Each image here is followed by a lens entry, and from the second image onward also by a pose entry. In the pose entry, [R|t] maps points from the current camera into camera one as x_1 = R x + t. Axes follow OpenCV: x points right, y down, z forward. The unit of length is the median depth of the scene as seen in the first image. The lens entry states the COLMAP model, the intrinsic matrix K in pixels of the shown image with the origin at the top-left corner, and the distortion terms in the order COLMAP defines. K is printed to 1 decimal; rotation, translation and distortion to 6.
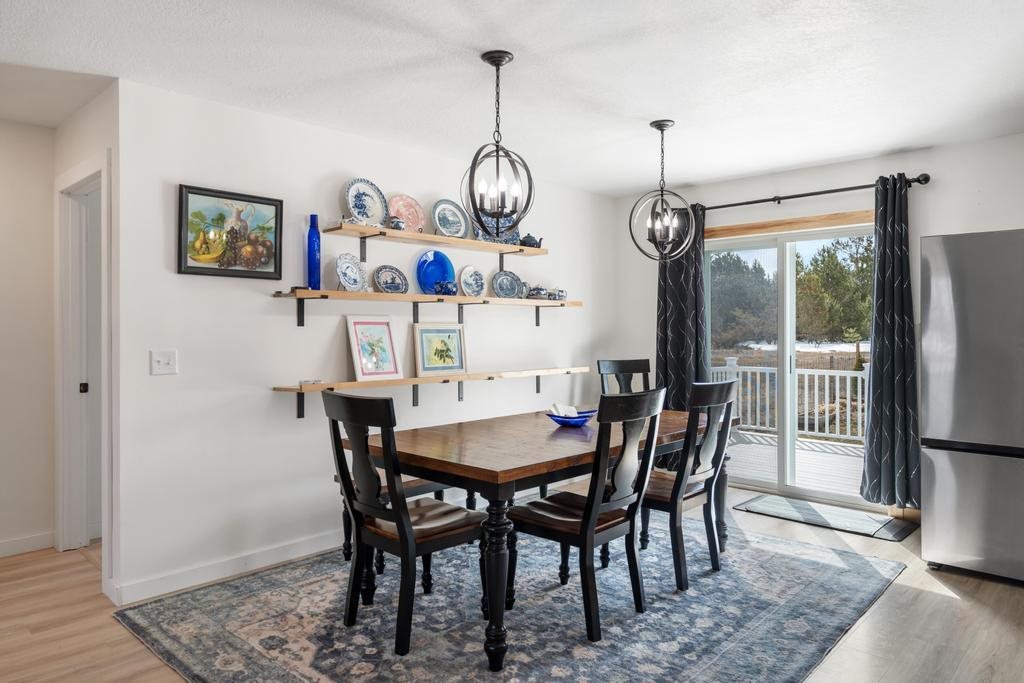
lens RADIAL K [[672.0, 0, 524.3], [0, 672.0, 326.4], [0, 0, 1]] dist [-0.011255, -0.000963]
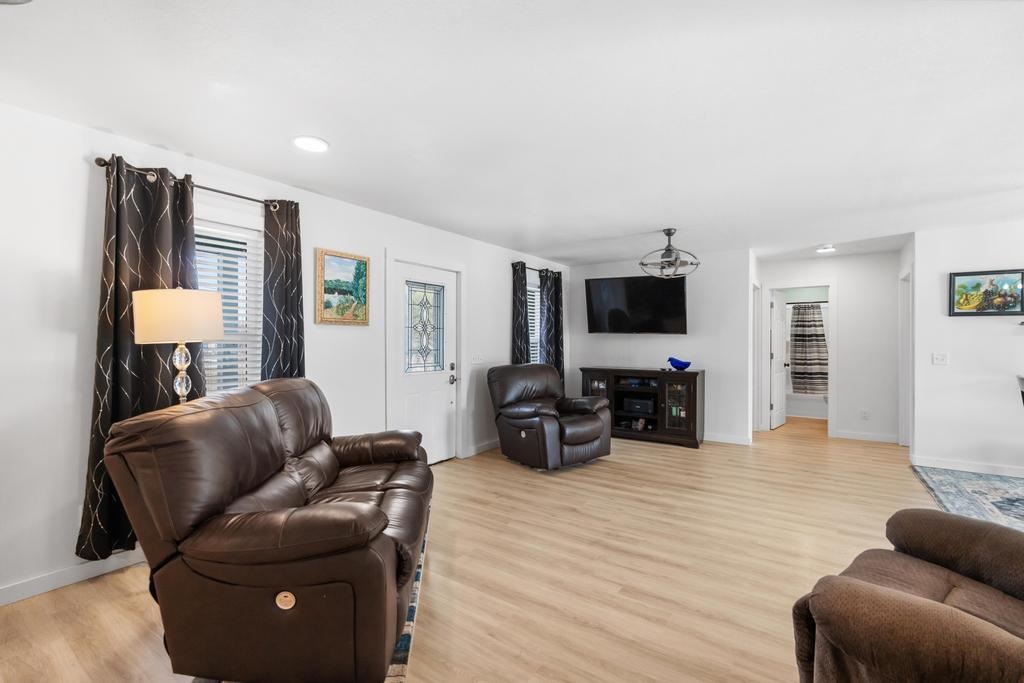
lens RADIAL K [[454.1, 0, 509.6], [0, 454.1, 342.7], [0, 0, 1]] dist [-0.004835, -0.000036]
pose [[0.143107, 0.005327, -0.989693, 0.657835], [-0.001016, 0.999986, 0.005235, -0.002672], [0.989707, 0.000257, 0.143111, -0.534318]]
